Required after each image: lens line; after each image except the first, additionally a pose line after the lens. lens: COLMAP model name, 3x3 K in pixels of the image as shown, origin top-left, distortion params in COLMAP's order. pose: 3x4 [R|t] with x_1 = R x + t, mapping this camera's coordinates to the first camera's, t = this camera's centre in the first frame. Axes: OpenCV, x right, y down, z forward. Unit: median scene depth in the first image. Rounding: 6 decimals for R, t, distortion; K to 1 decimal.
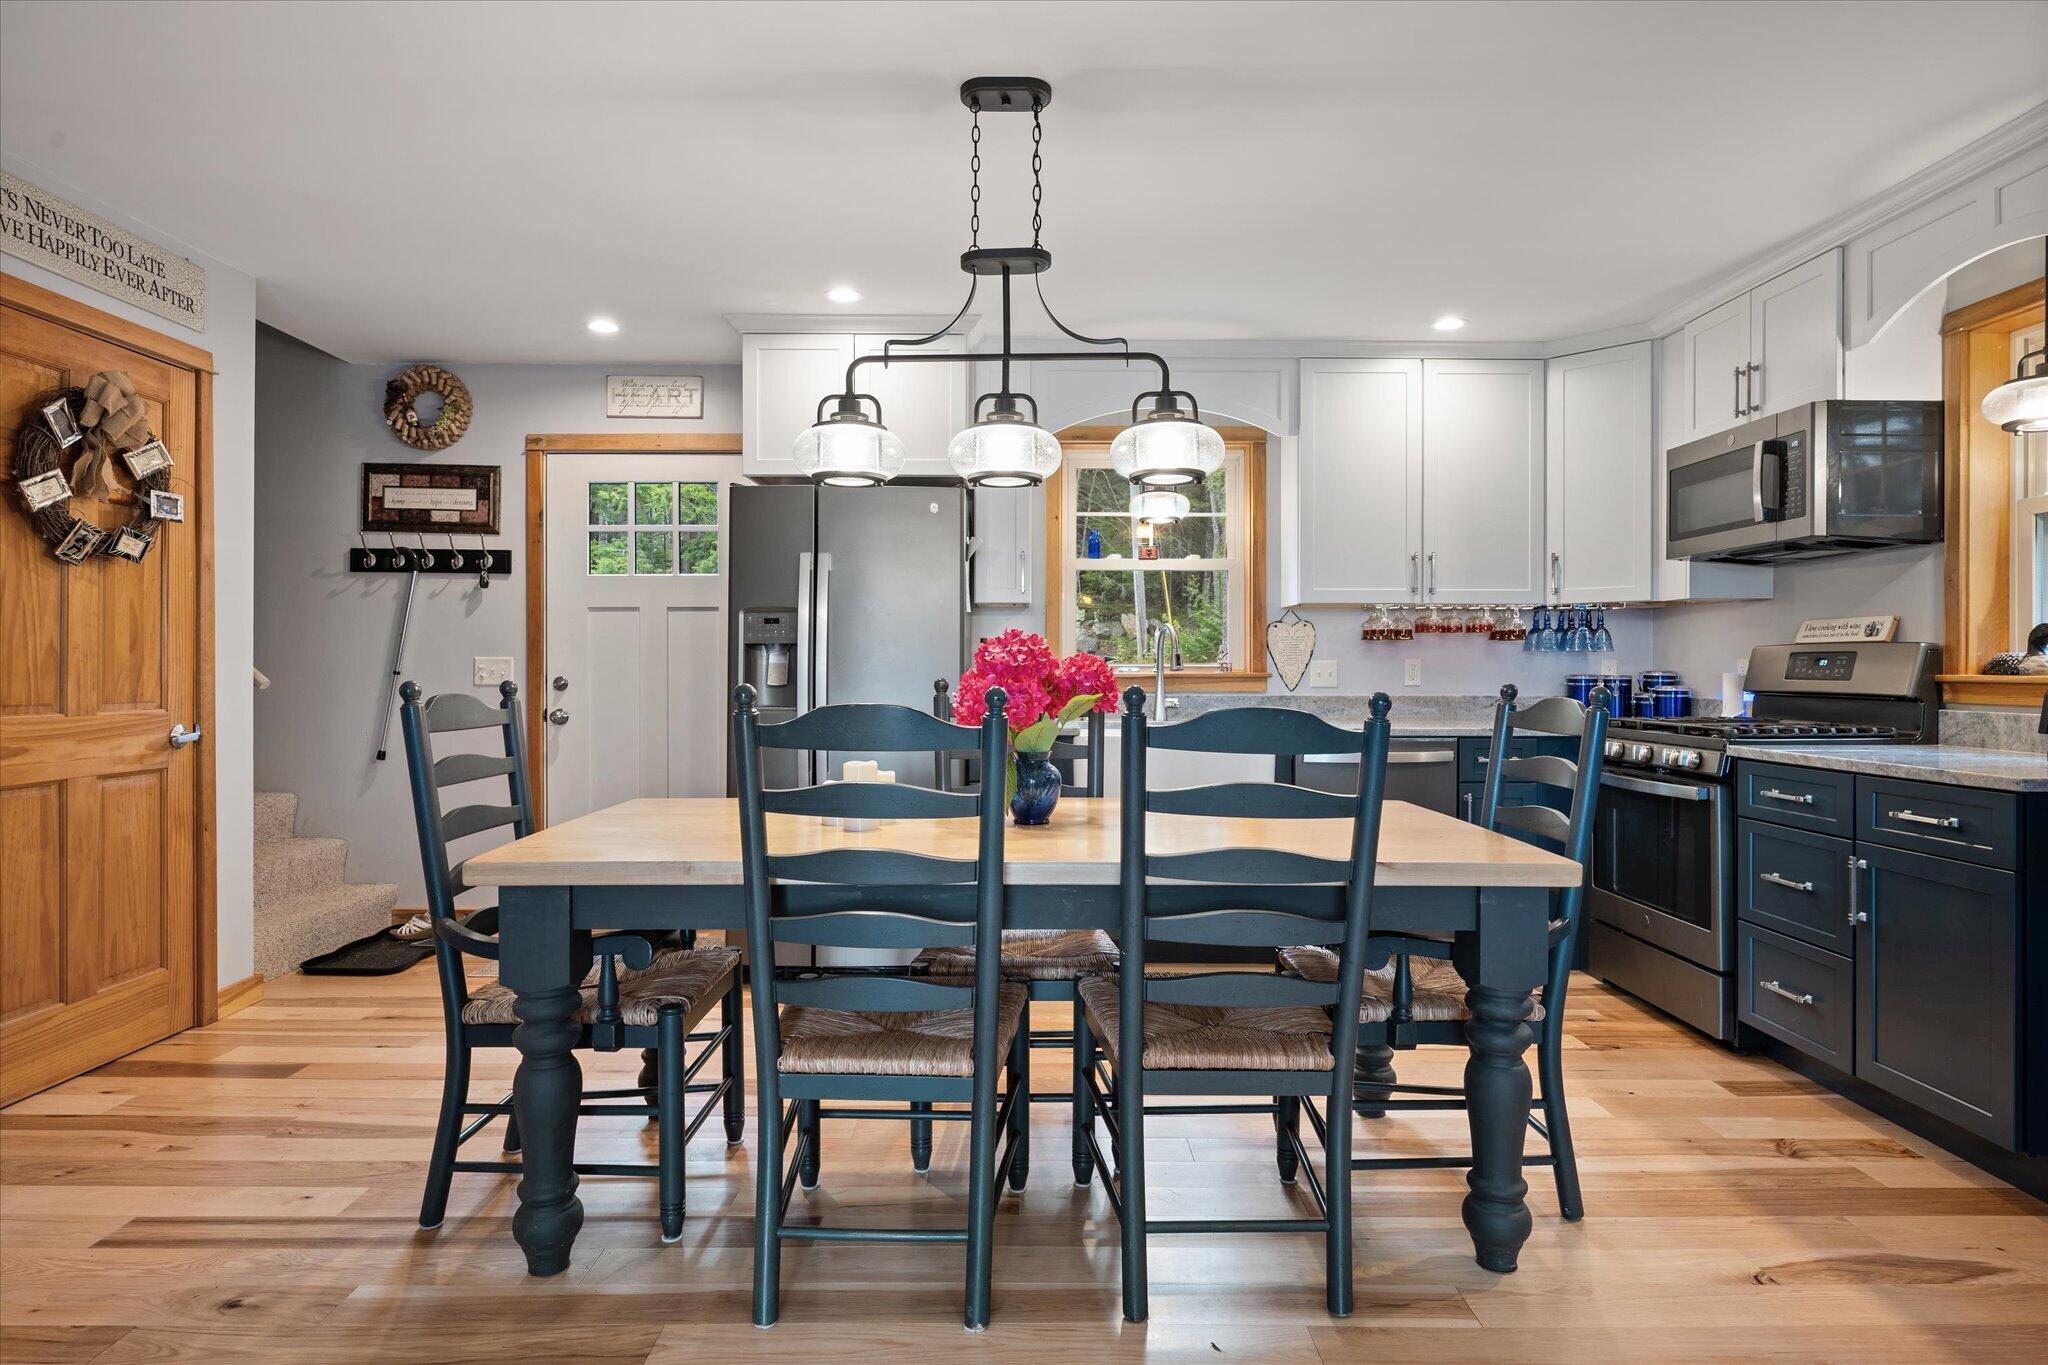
lens RADIAL K [[1095.8, 0, 1030.6], [0, 1095.8, 662.7], [0, 0, 1]] dist [-0.002205, -0.000418]
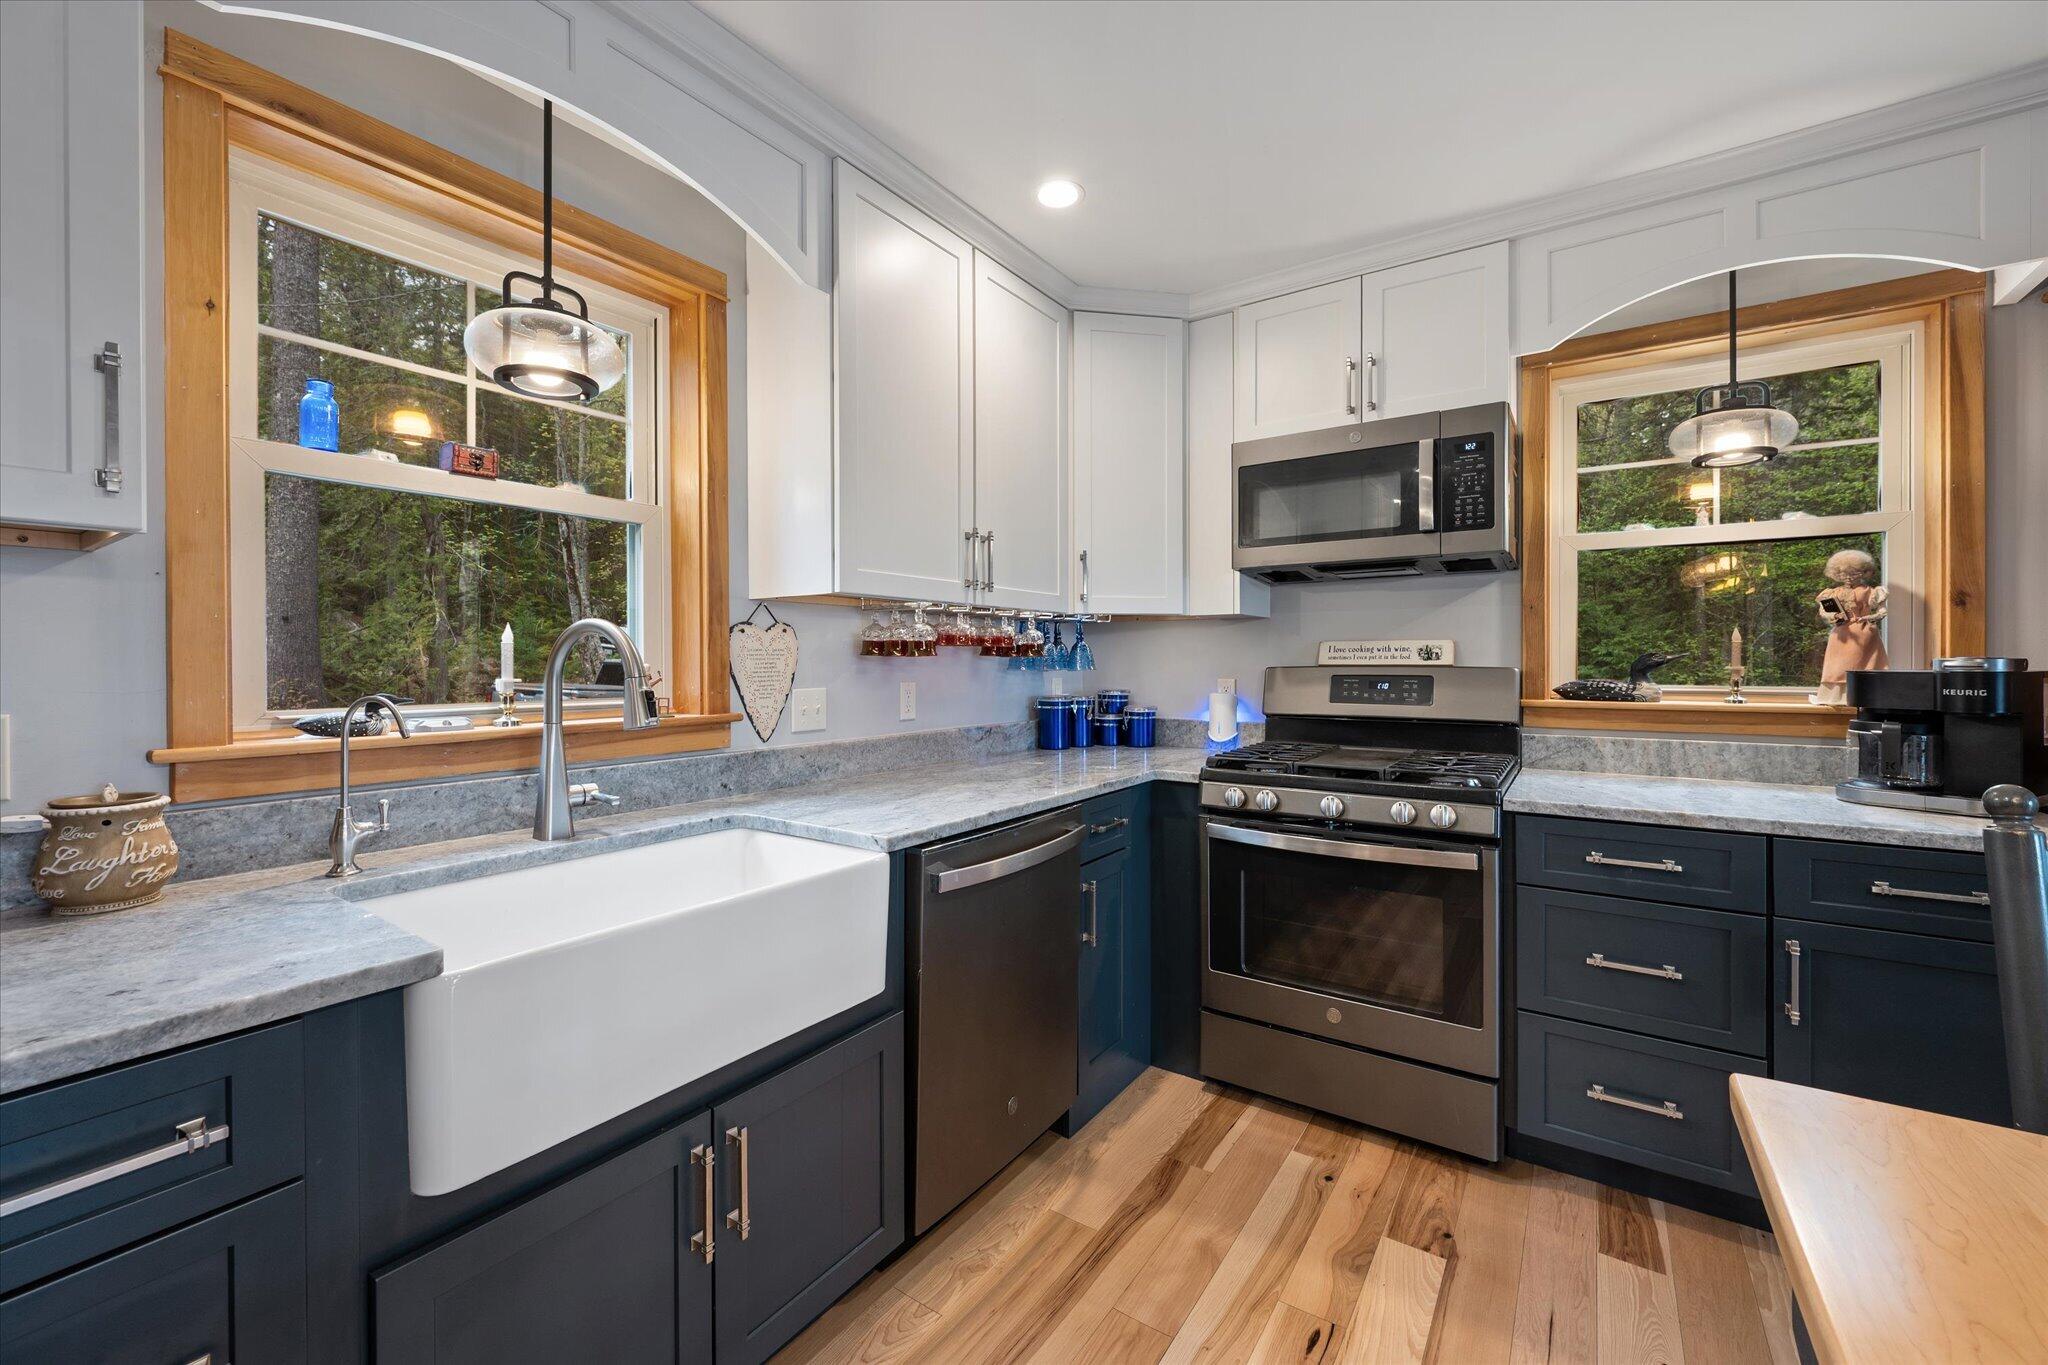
lens RADIAL K [[820.4, 0, 1019.7], [0, 820.4, 662.7], [0, 0, 1]] dist [-0.001195, -0.000495]
pose [[0.574016, -0.004714, 0.818831, -0.047111], [0.000759, 0.999986, 0.005225, -0.019892], [-0.818844, -0.002378, 0.574011, 0.677778]]
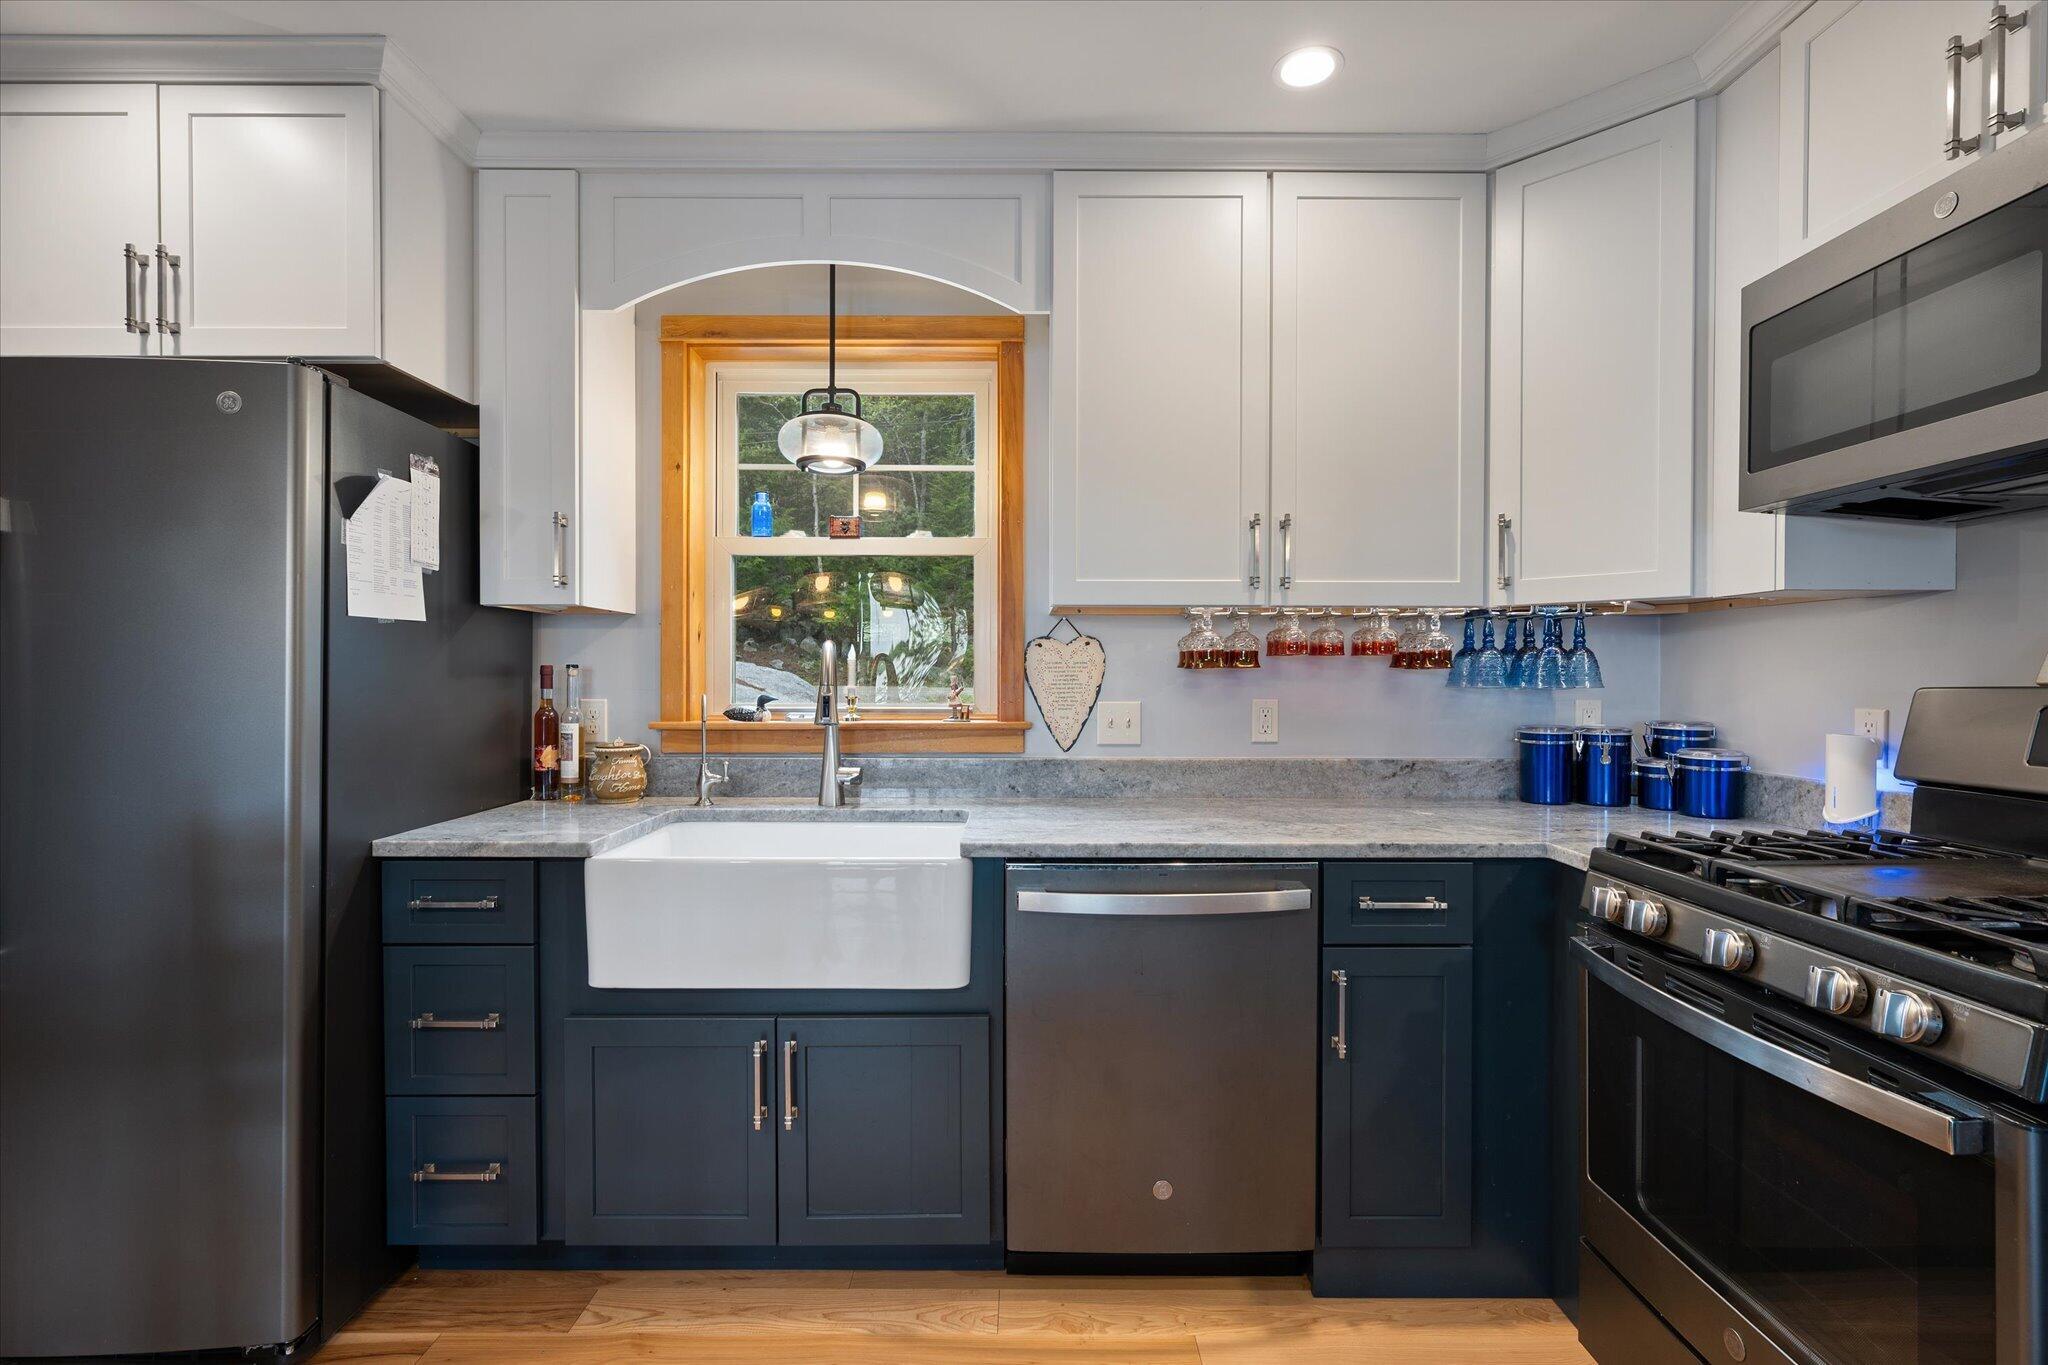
lens RADIAL K [[927.2, 0, 1024.0], [0, 927.2, 682.5], [0, 0, 1]] dist [-0.002153, -0.000529]
pose [[0.999992, -0.000333, -0.003942, 0.231334], [0.000375, 0.999944, 0.010614, -0.019021], [0.003938, -0.010615, 0.999936, 0.516410]]
